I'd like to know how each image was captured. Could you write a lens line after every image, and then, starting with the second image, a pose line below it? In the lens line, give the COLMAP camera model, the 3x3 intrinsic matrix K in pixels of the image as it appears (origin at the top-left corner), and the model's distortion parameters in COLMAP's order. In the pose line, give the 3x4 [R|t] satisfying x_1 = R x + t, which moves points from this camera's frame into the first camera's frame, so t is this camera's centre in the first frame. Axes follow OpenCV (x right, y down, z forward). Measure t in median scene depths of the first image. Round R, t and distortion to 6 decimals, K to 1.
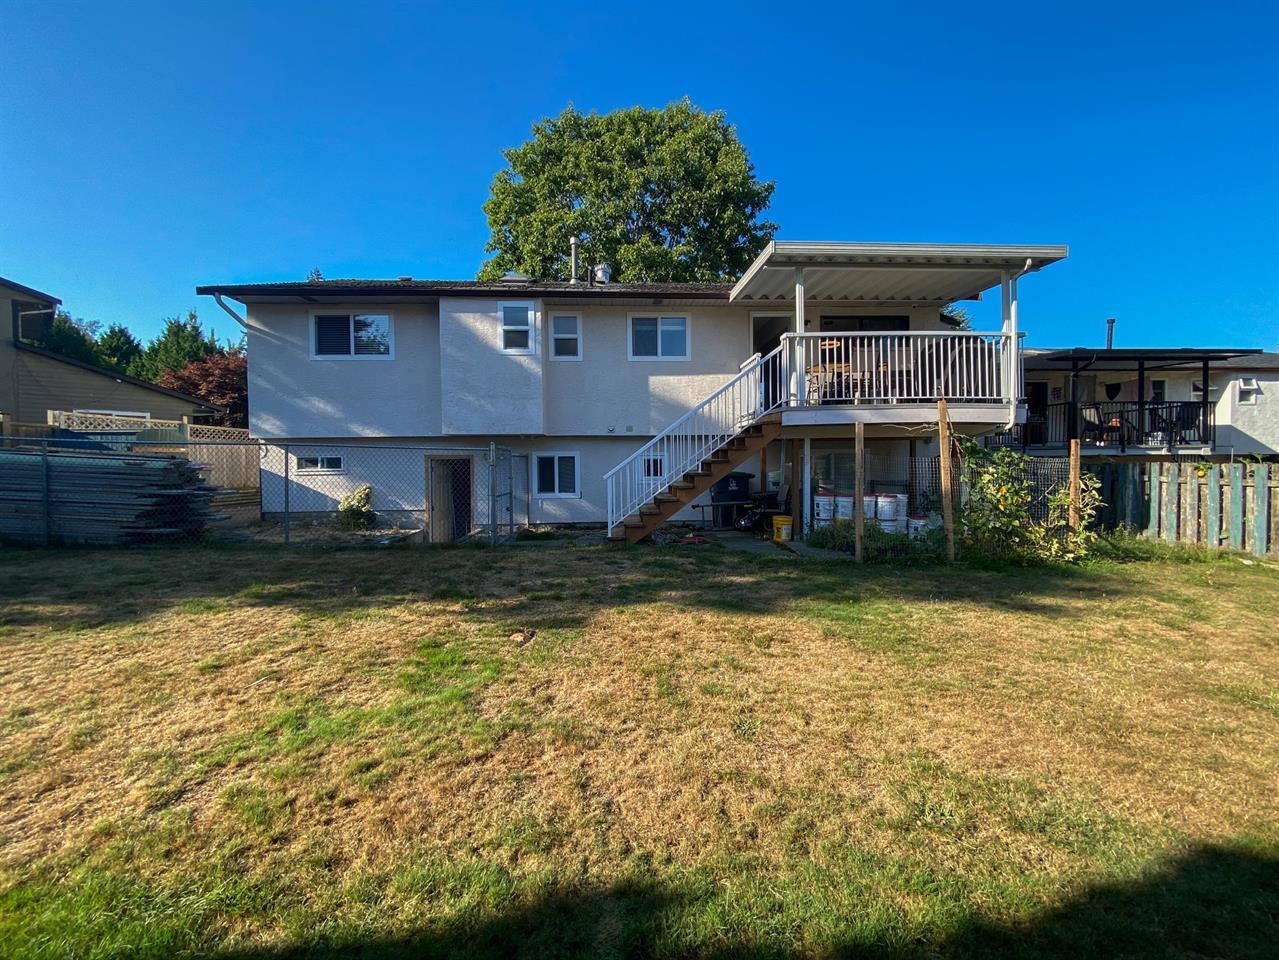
lens RADIAL K [[523.3, 0, 648.9], [0, 523.3, 476.5], [0, 0, 1]] dist [-0.008300, -0.000723]
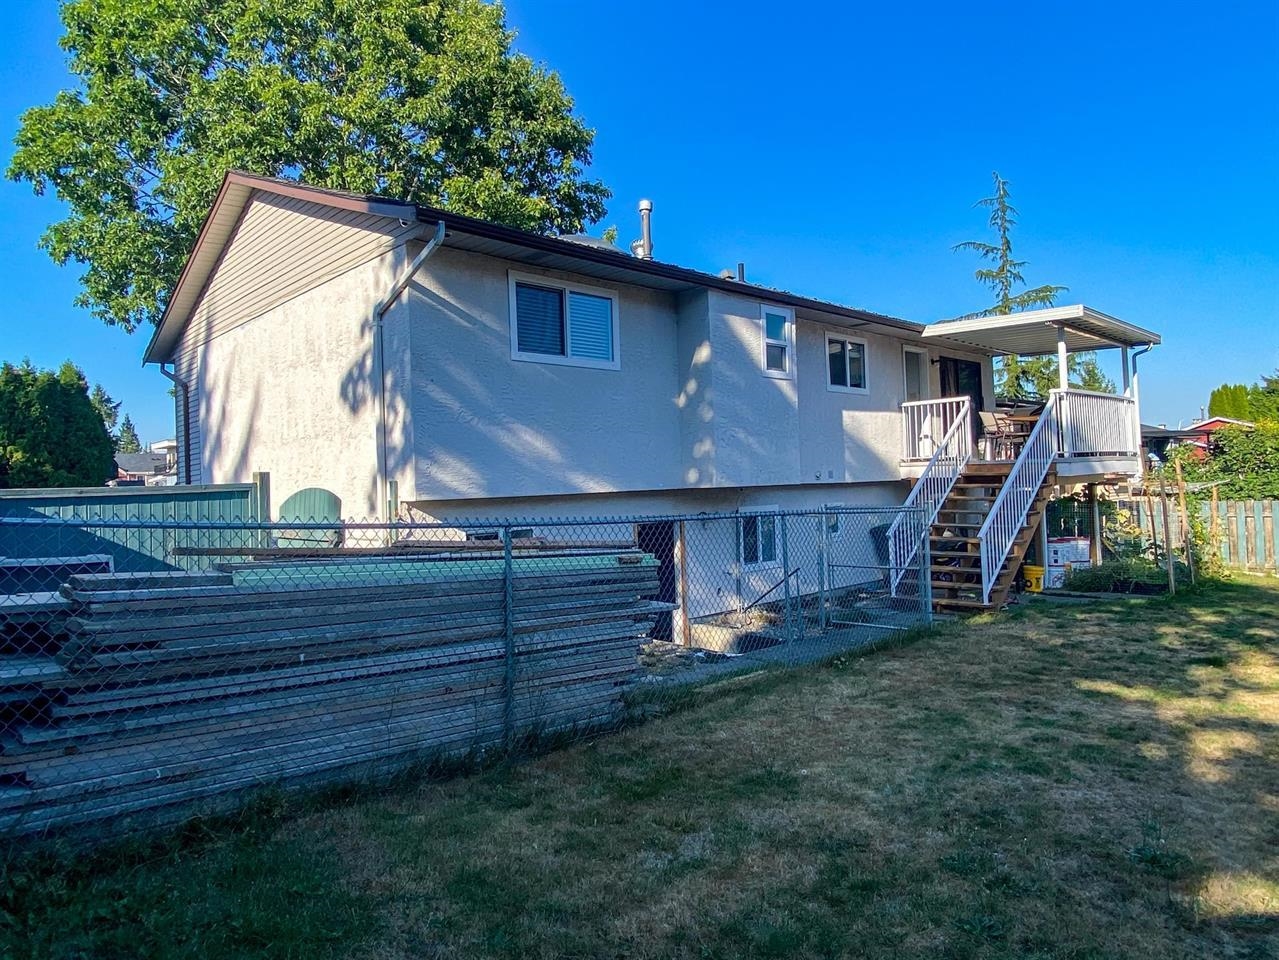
lens RADIAL K [[797.9, 0, 639.5], [0, 797.9, 480.0], [0, 0, 1]] dist [0.055626, -0.069295]
pose [[0.767320, -0.012053, 0.641151, -1.123679], [0.044402, 0.998422, -0.034370, -0.058586], [-0.639725, 0.054841, 0.766645, 0.265452]]
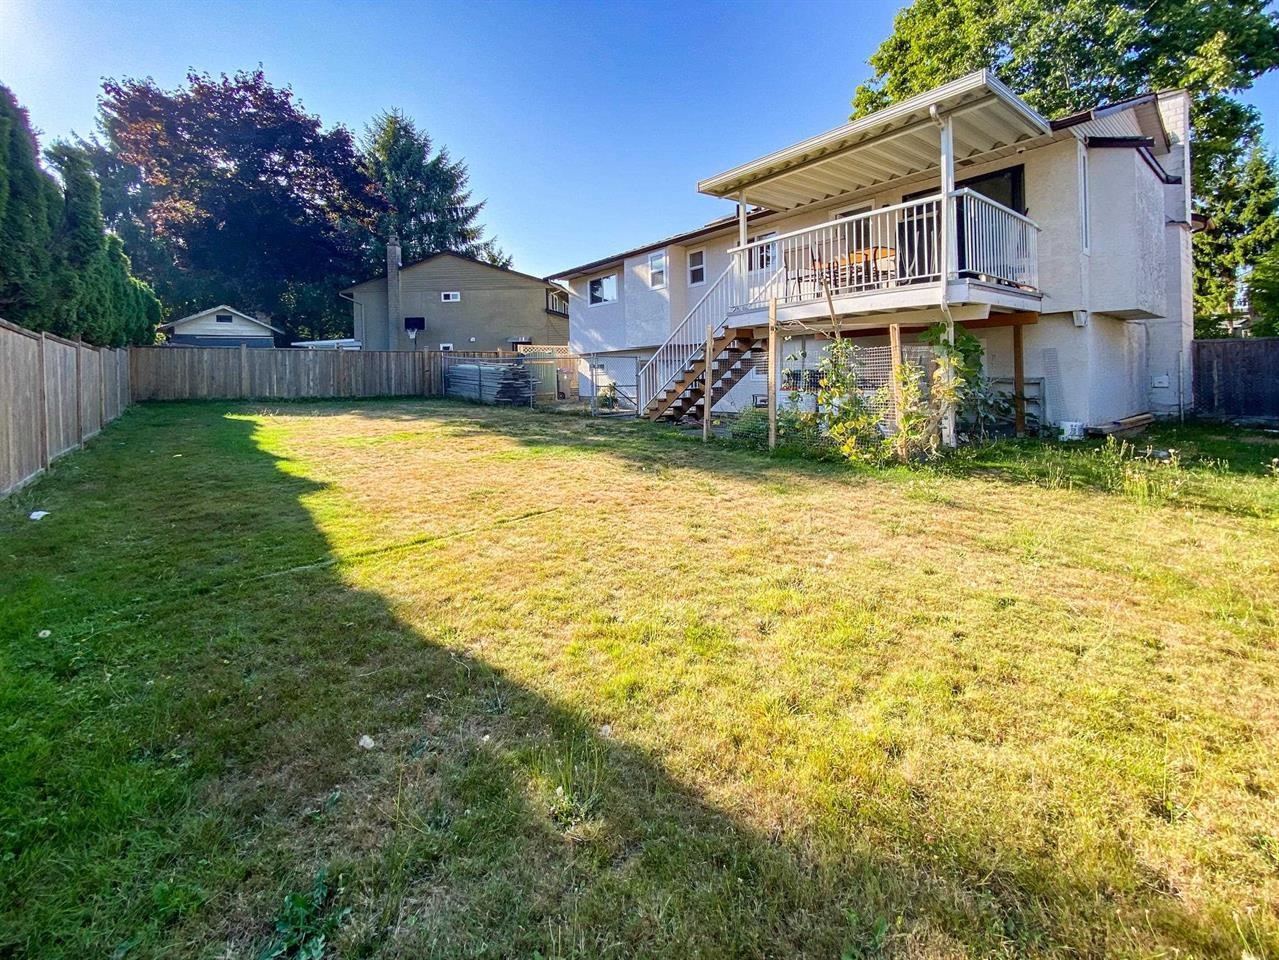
lens RADIAL K [[523.3, 0, 648.9], [0, 523.3, 476.5], [0, 0, 1]] dist [-0.008300, -0.000723]
pose [[0.593856, 0.147289, -0.790974, 0.949045], [0.012728, 0.981258, 0.192278, -0.002444], [0.804470, -0.124253, 0.580852, 0.068288]]
